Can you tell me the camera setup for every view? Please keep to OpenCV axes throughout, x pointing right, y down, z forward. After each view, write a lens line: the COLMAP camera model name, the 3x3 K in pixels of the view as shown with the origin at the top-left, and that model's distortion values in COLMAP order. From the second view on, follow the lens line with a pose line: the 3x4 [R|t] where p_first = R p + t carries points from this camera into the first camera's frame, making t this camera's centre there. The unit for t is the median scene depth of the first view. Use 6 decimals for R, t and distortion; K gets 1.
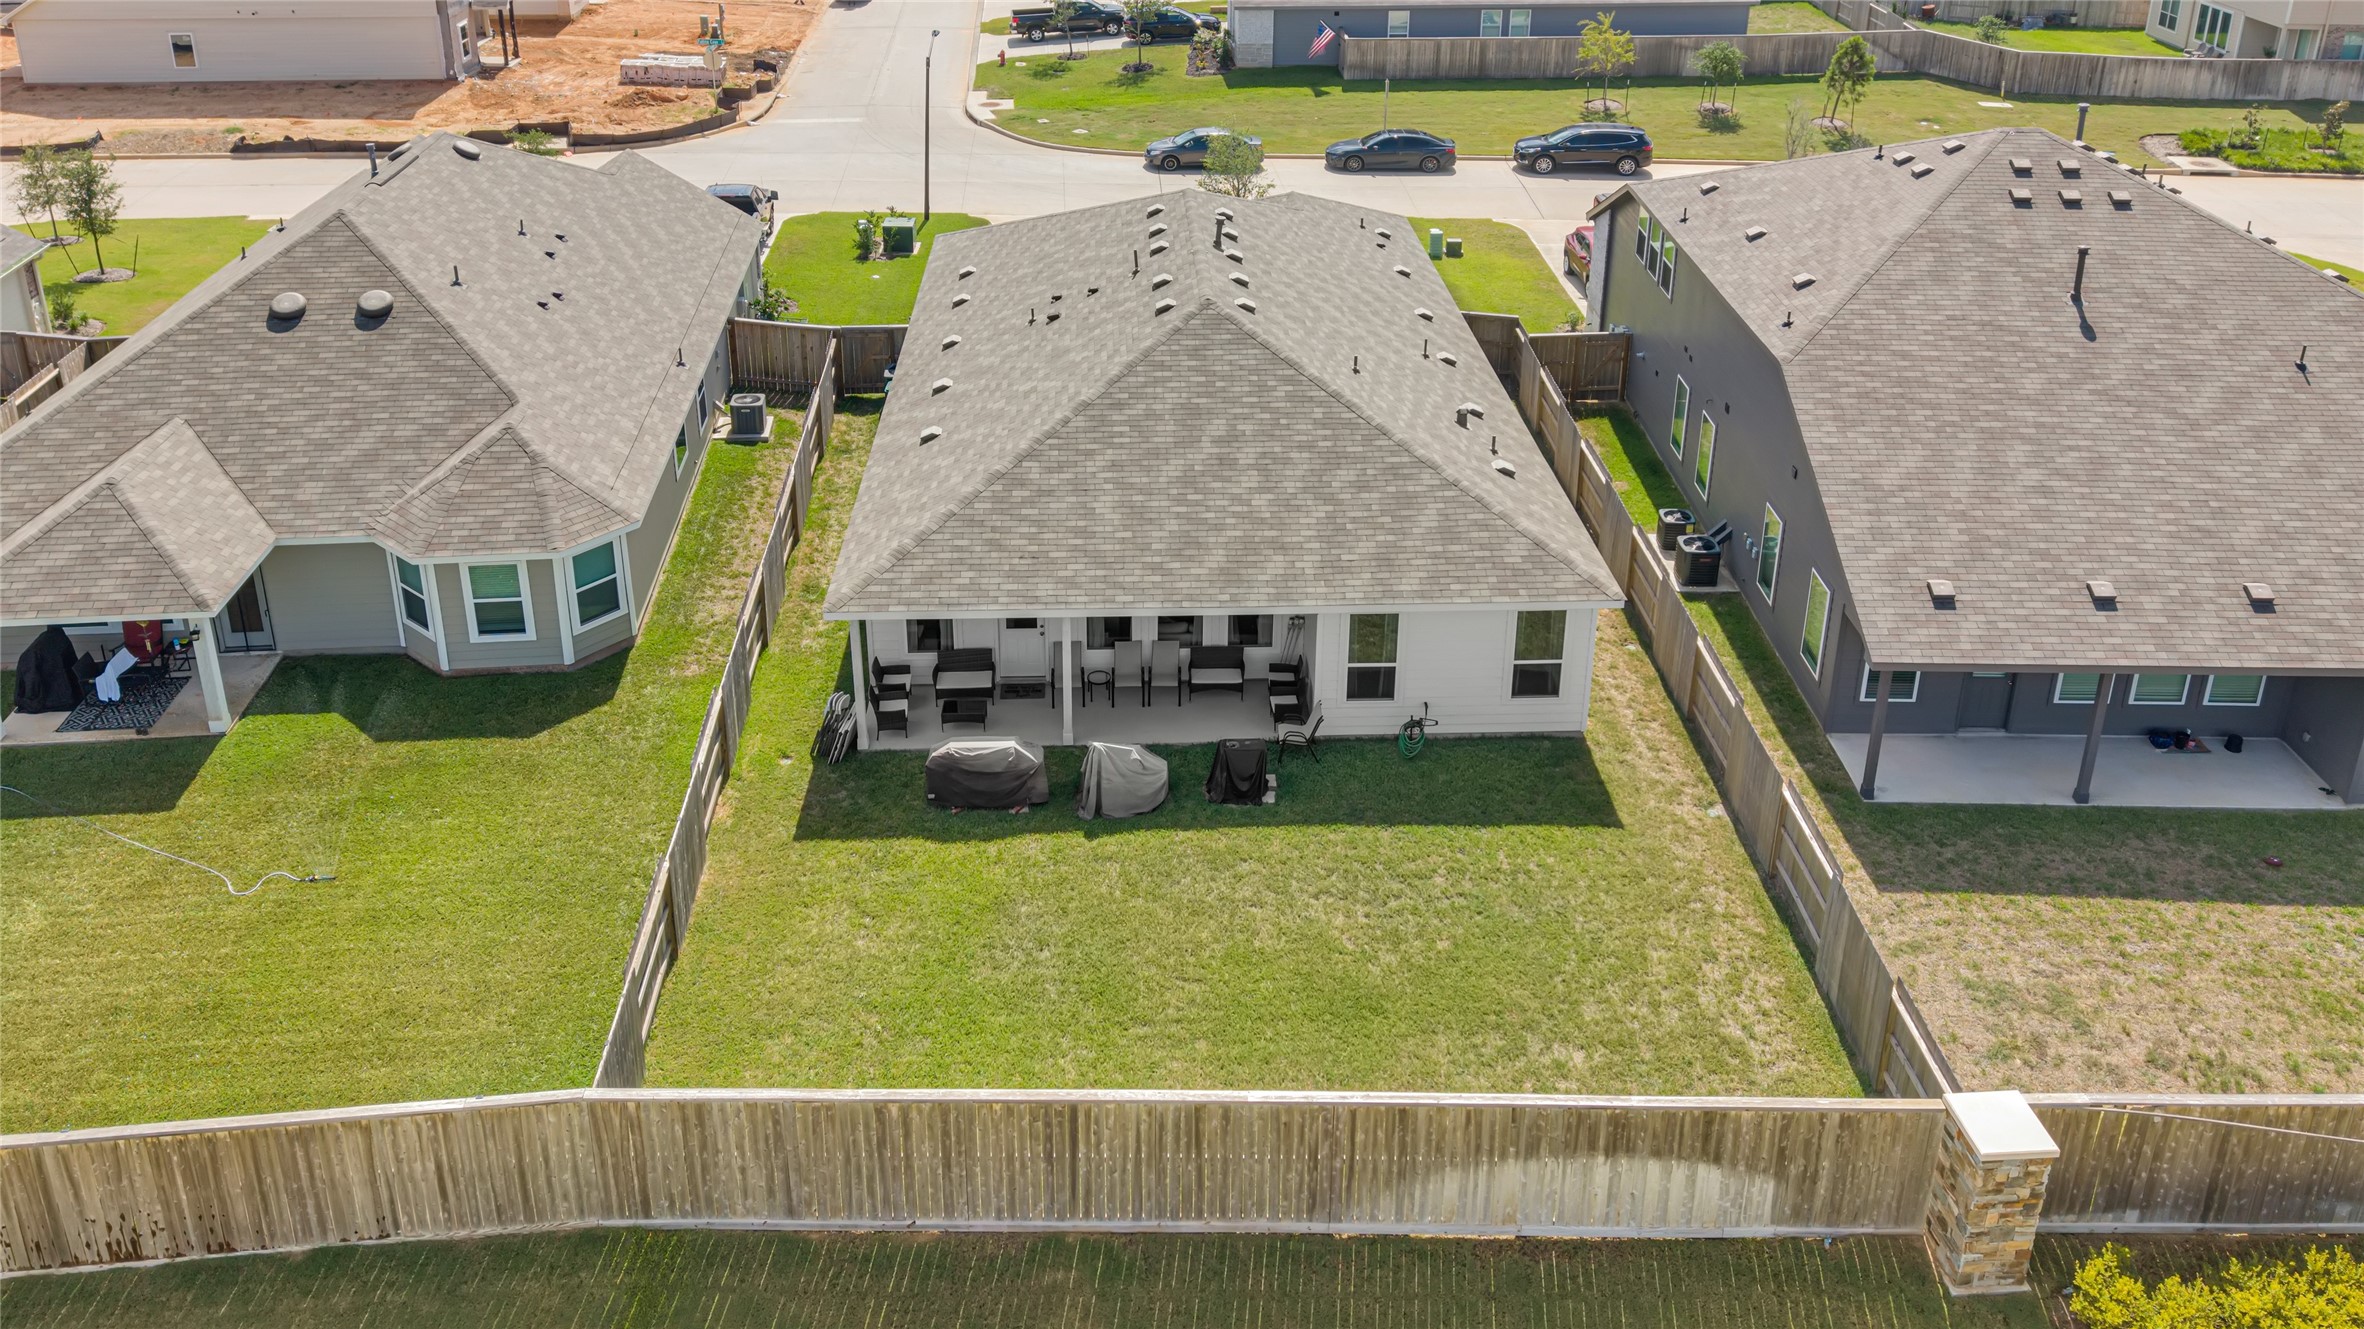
lens RADIAL K [[1788.9, 0, 1183.2], [0, 1788.9, 455.6], [0, 0, 1]] dist [0.022047, -0.028285]
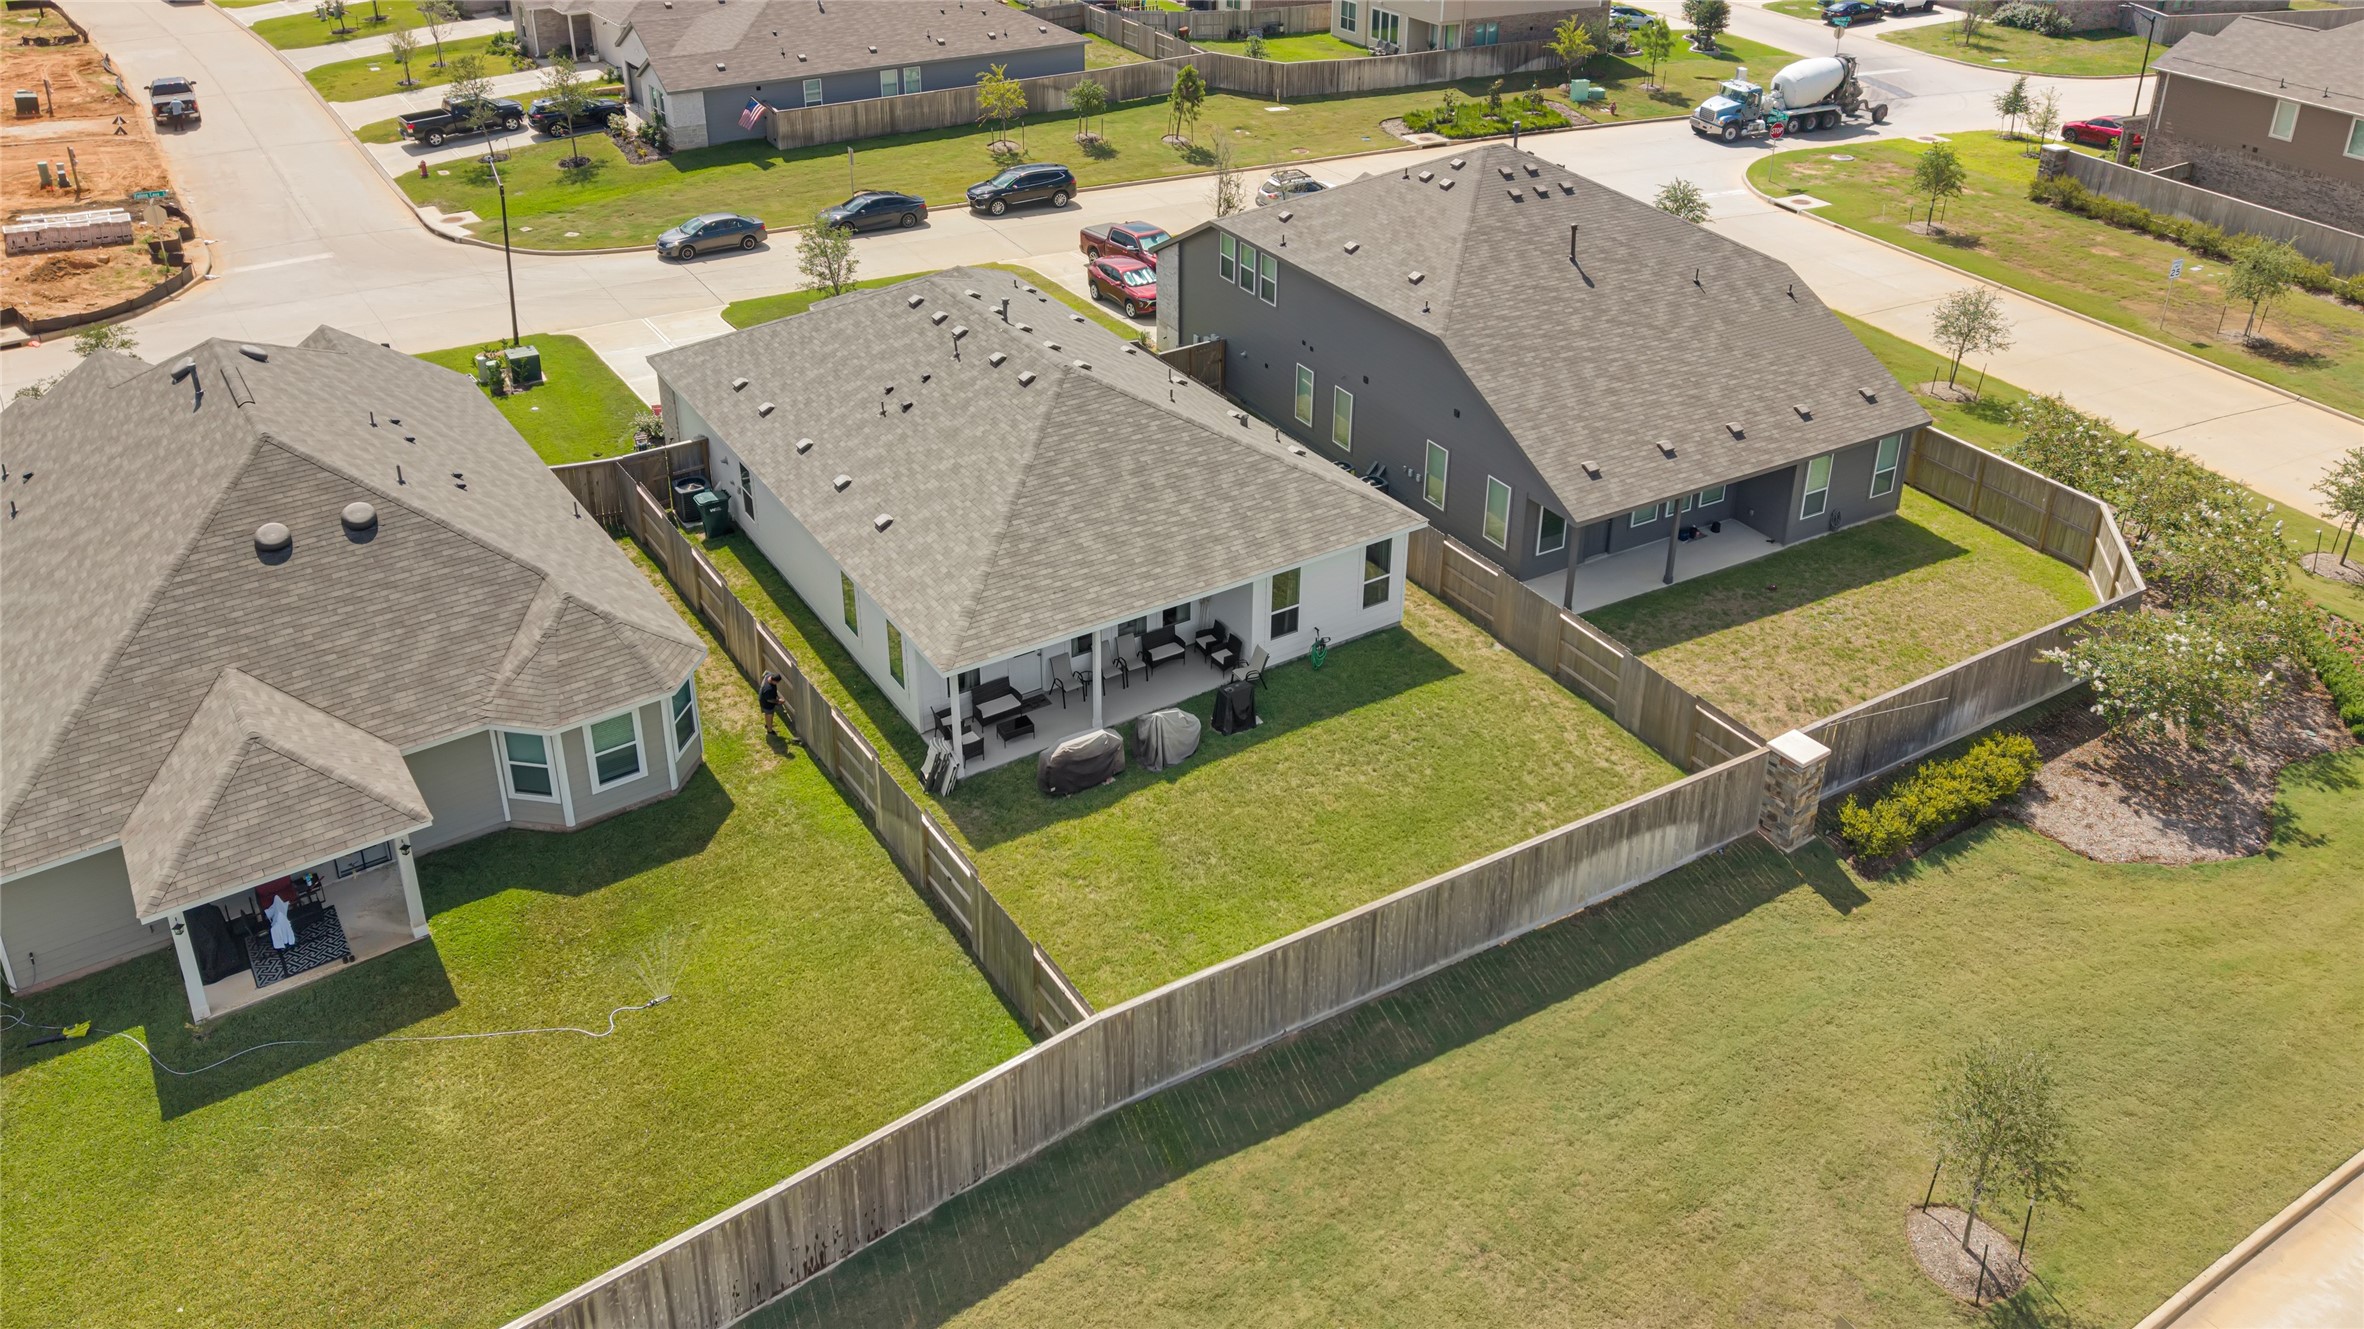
lens RADIAL K [[1865.8, 0, 1182.0], [0, 1865.8, 664.5], [0, 0, 1]] dist [0.031822, -0.047211]
pose [[0.828582, -0.257997, 0.496880, -0.658323], [0.204223, 0.965623, 0.160827, -0.084594], [-0.521291, -0.031784, 0.852787, -0.165555]]
